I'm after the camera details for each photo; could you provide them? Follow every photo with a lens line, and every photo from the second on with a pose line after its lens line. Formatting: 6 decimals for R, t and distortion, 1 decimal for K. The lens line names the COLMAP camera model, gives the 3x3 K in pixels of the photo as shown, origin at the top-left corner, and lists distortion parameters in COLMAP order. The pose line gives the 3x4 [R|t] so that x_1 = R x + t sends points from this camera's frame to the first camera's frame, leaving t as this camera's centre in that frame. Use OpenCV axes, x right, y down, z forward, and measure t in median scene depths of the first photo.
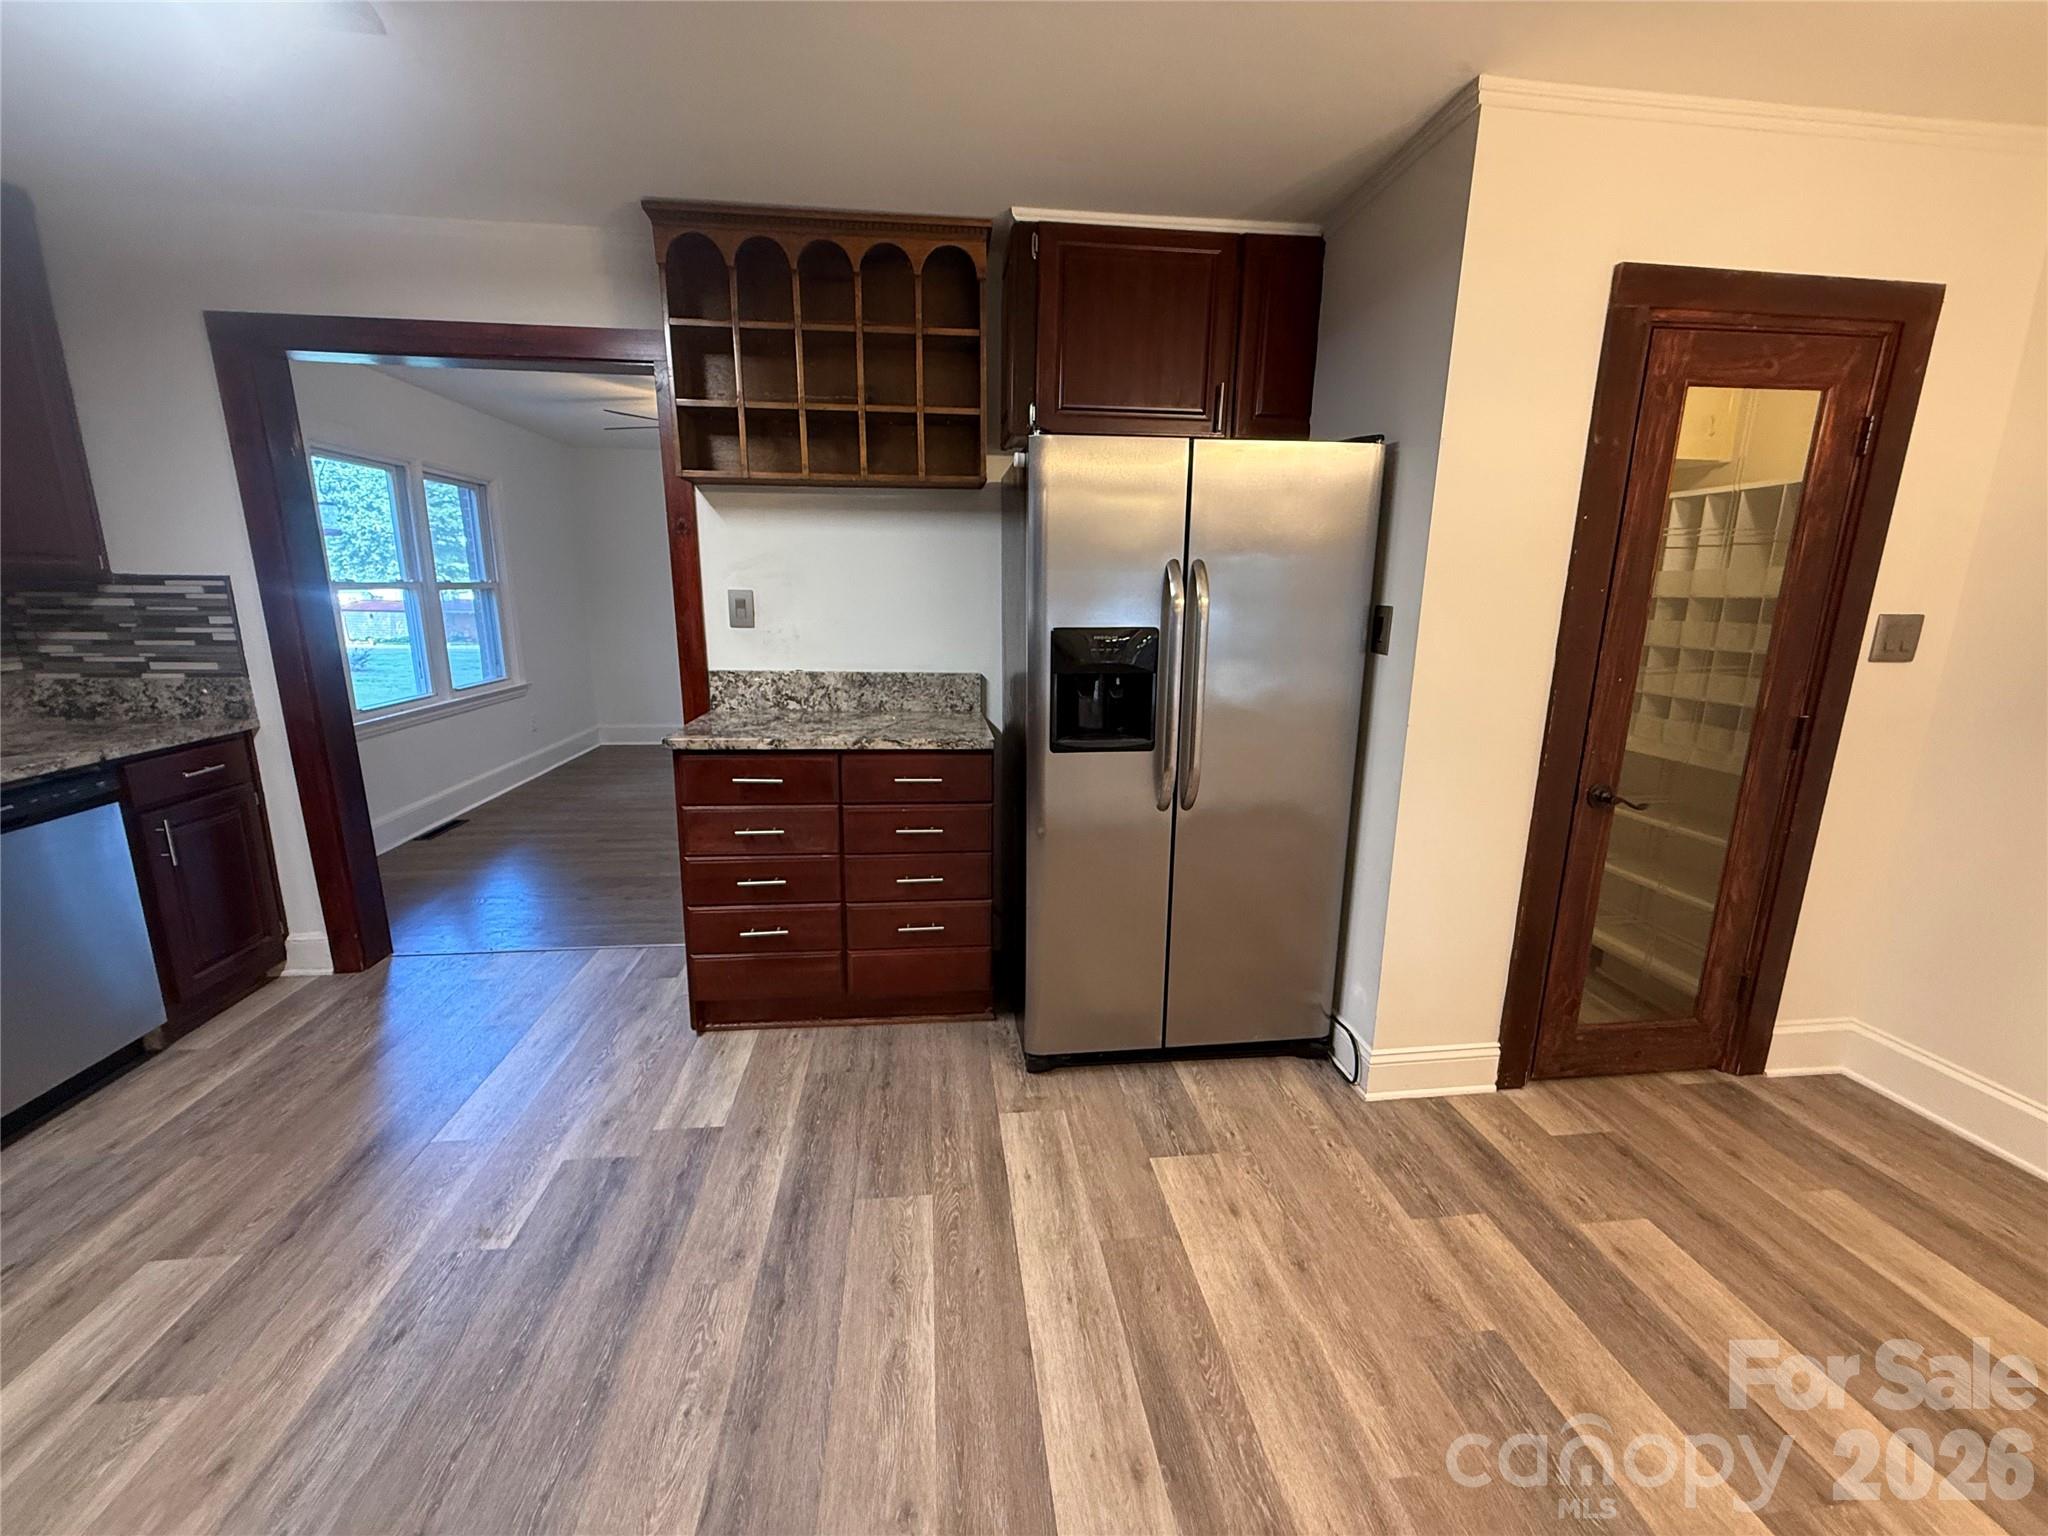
lens RADIAL K [[819.6, 0, 1015.9], [0, 819.6, 768.8], [0, 0, 1]] dist [0.001064, 0.000116]
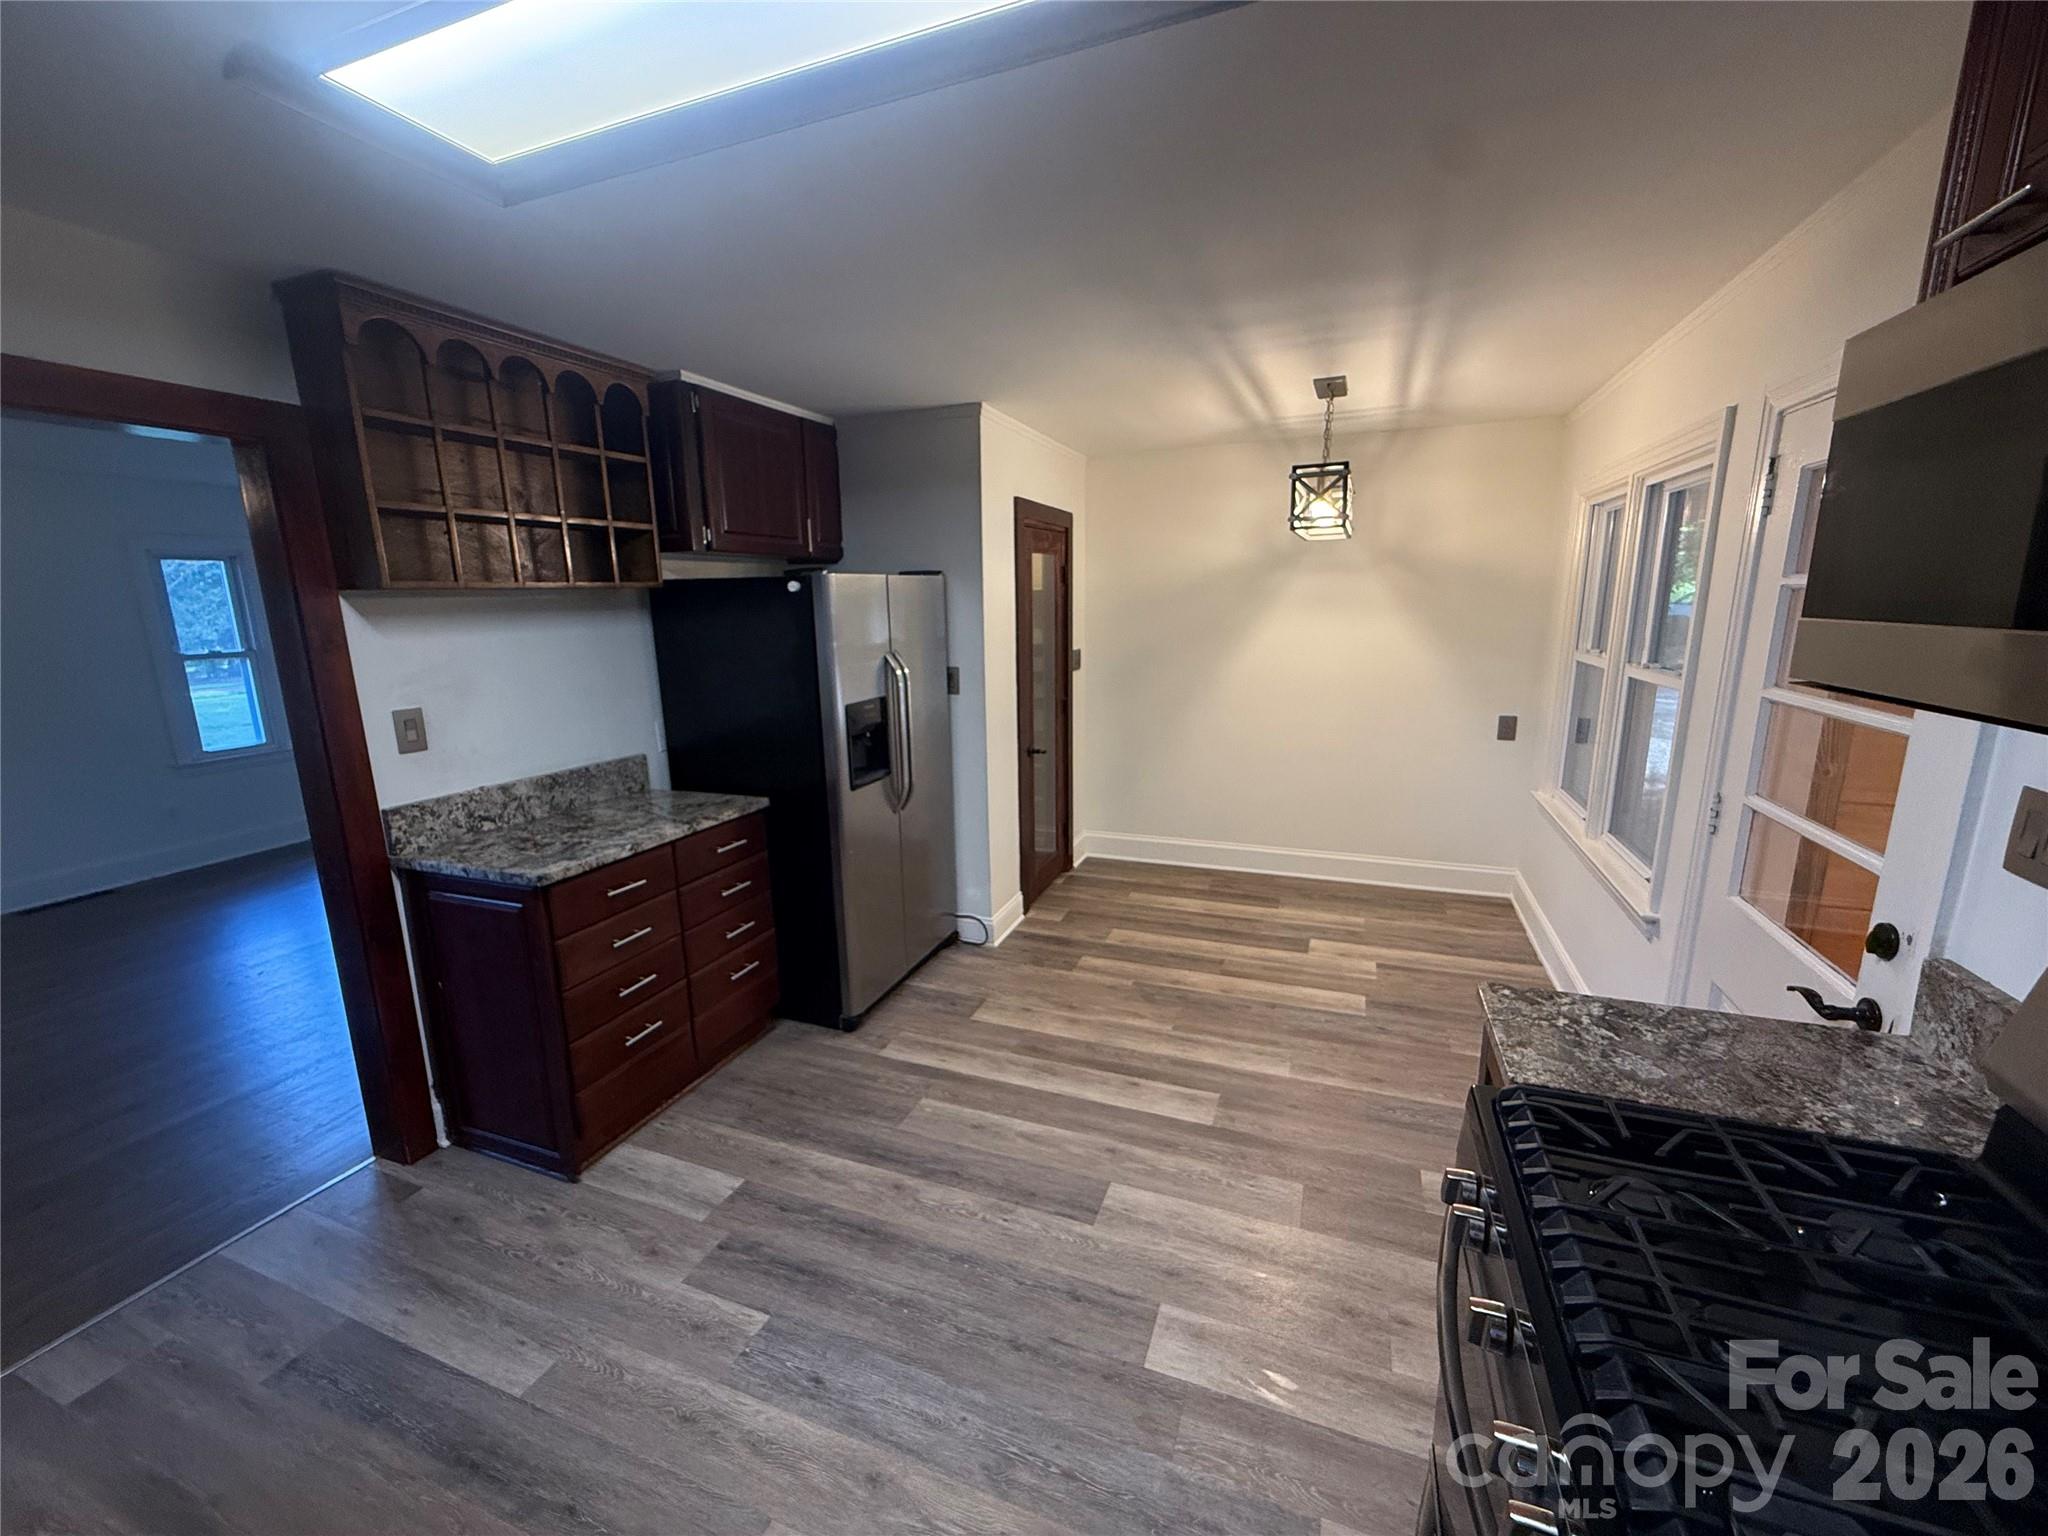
lens RADIAL K [[819.6, 0, 1021.2], [0, 819.6, 771.9], [0, 0, 1]] dist [0.001064, 0.000116]
pose [[0.465022, -0.203438, 0.861607, -0.973067], [0.213046, 0.970353, 0.114130, -0.143386], [-0.859282, 0.130489, 0.494578, 0.046371]]
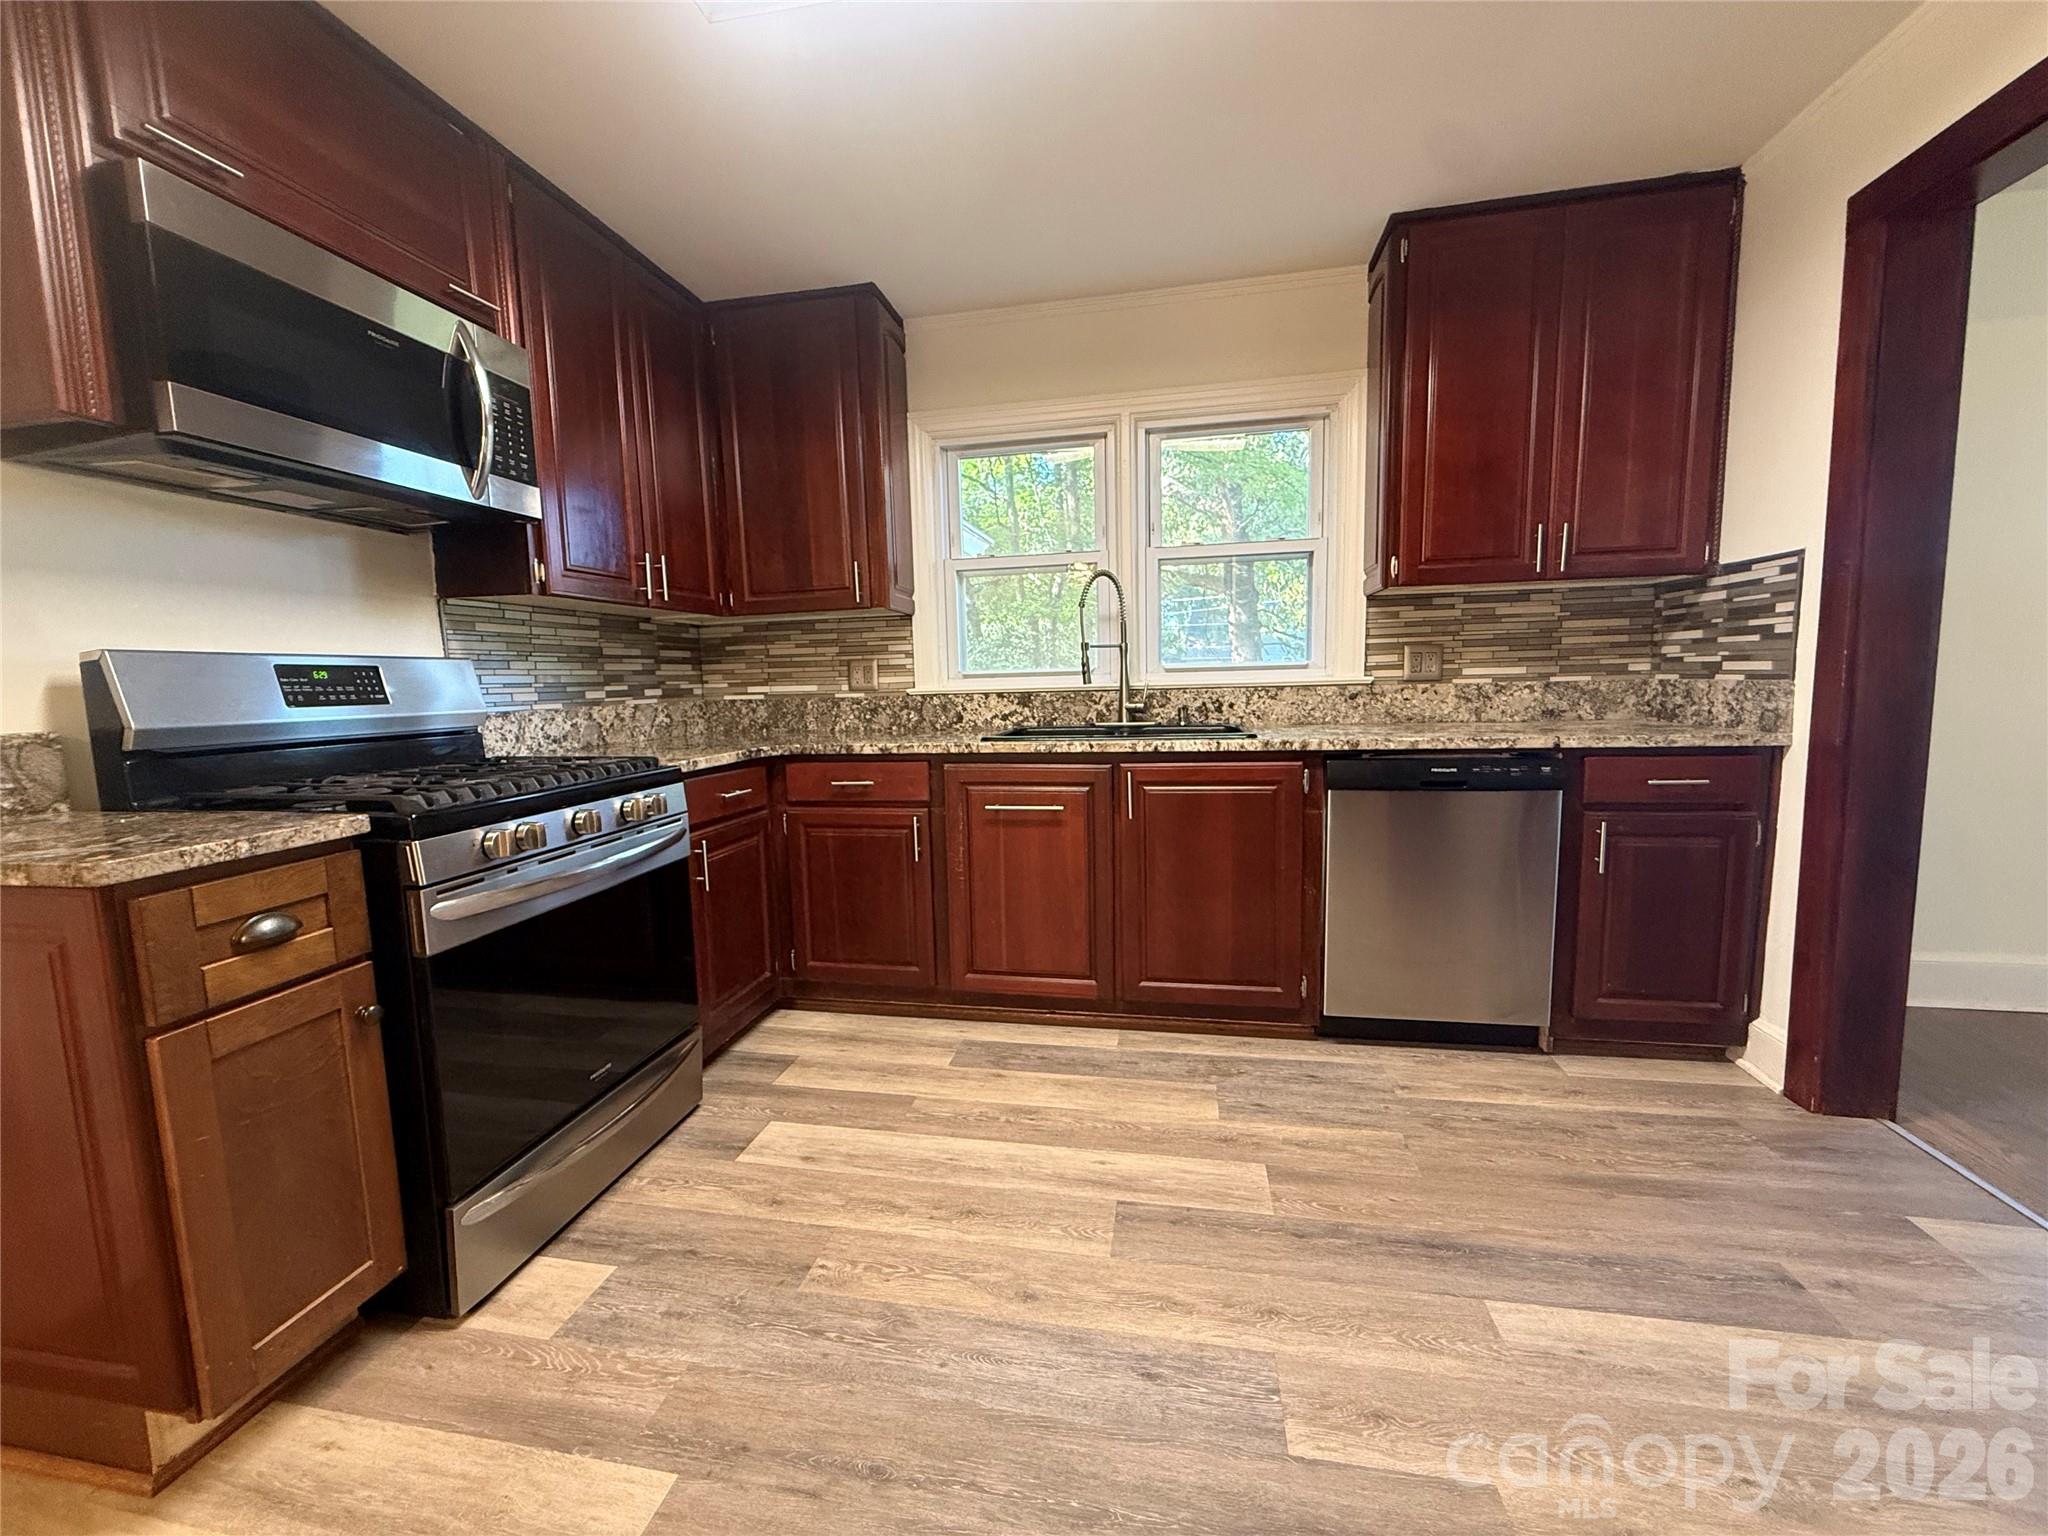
lens RADIAL K [[819.6, 0, 1021.1], [0, 819.6, 765.8], [0, 0, 1]] dist [0.001064, 0.000116]
pose [[-0.297664, 0.100270, -0.949390, 0.025490], [-0.185406, 0.969463, 0.160521, -0.026381], [0.936494, 0.223804, -0.269984, 0.650516]]
